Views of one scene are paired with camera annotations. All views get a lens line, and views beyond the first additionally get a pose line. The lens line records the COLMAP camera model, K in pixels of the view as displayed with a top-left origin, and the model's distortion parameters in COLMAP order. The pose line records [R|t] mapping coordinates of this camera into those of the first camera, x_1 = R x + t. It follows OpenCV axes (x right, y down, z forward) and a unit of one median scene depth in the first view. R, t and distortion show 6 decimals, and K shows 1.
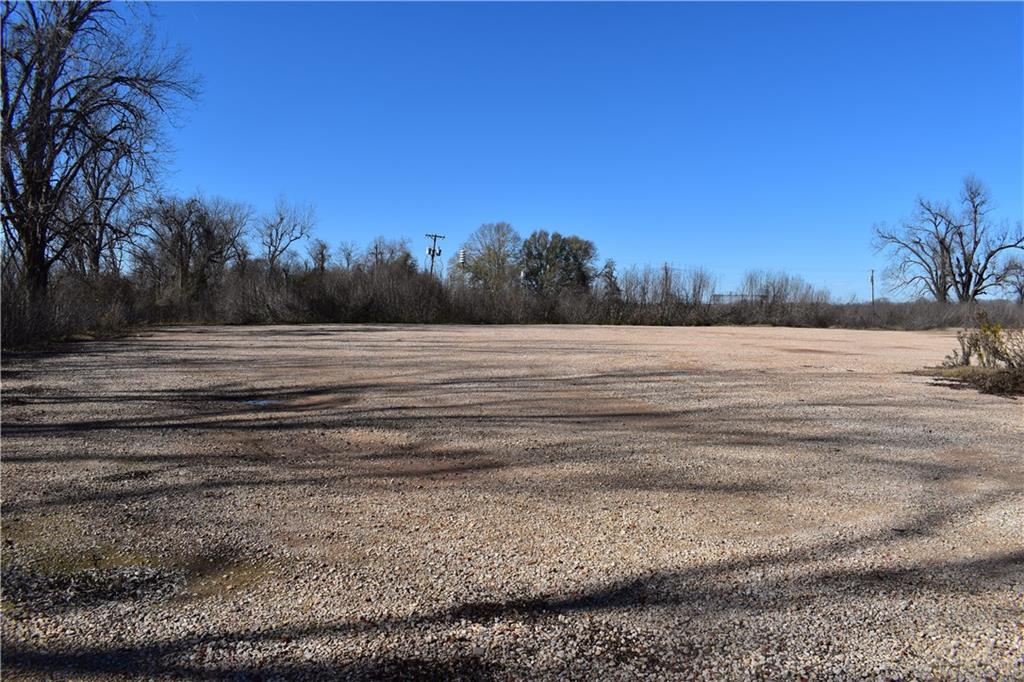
lens RADIAL K [[801.6, 0, 511.2], [0, 801.6, 338.0], [0, 0, 1]] dist [-0.083334, 0.005062]
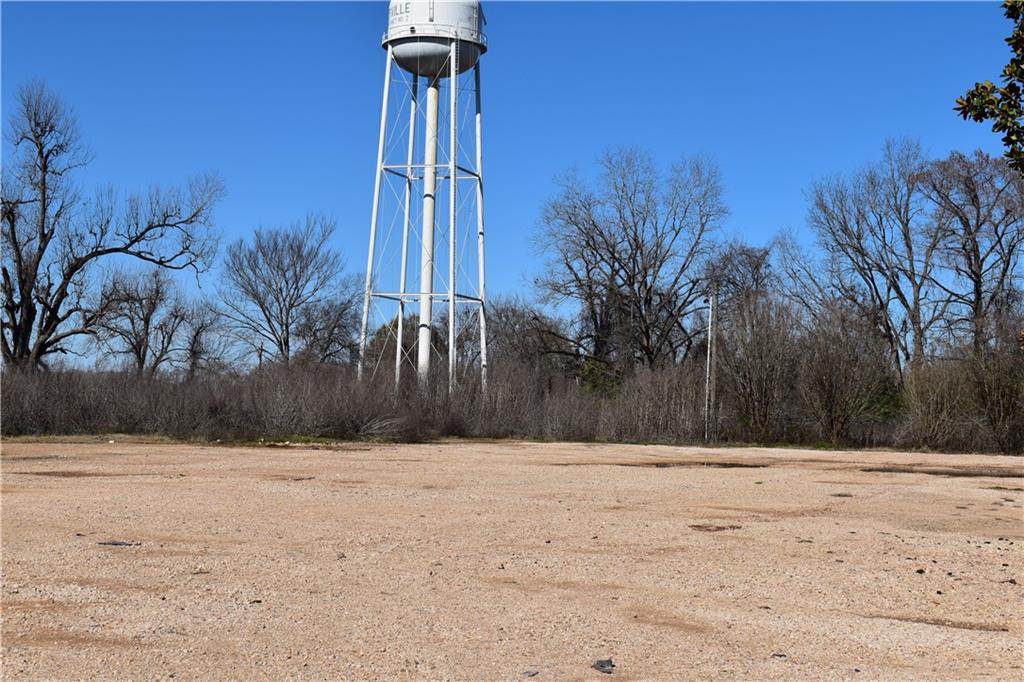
lens RADIAL K [[1615.8, 0, 511.5], [0, 1615.8, 340.3], [0, 0, 1]] dist [0.006252, 0.000000]
pose [[0.690955, 0.038403, 0.721877, 0.111574], [0.008833, 0.998065, -0.061551, -0.003514], [-0.722843, 0.048905, 0.689279, 0.163187]]
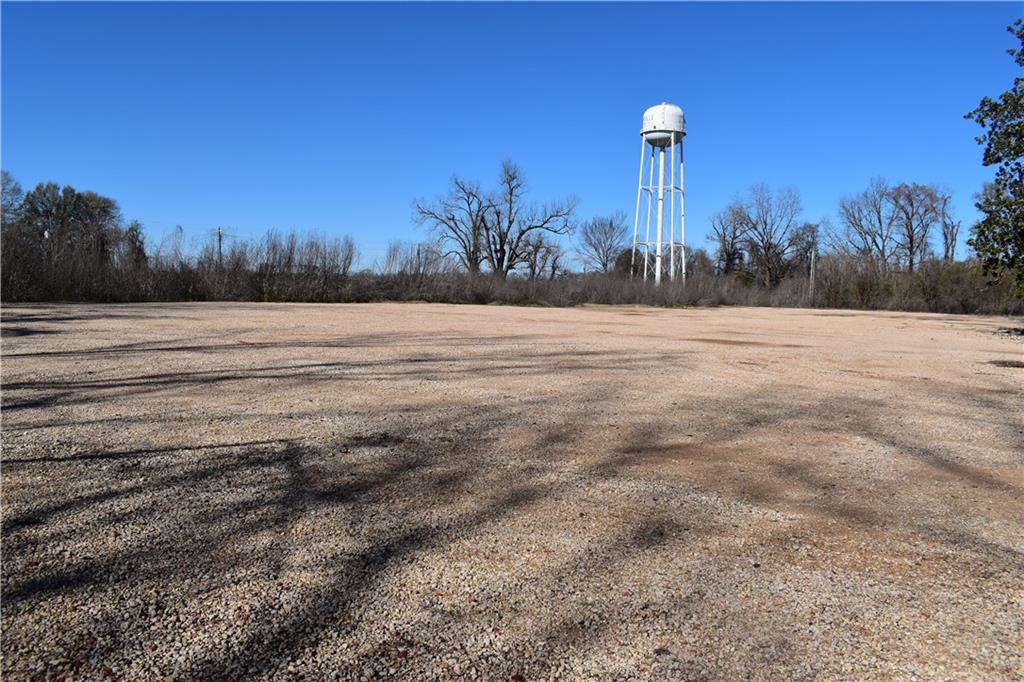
lens RADIAL K [[801.6, 0, 513.1], [0, 801.6, 343.8], [0, 0, 1]] dist [-0.083334, 0.005062]
pose [[0.797969, -0.034337, 0.601720, -0.079375], [0.007050, 0.998839, 0.047650, -0.005158], [-0.602658, -0.033781, 0.797285, 0.093312]]
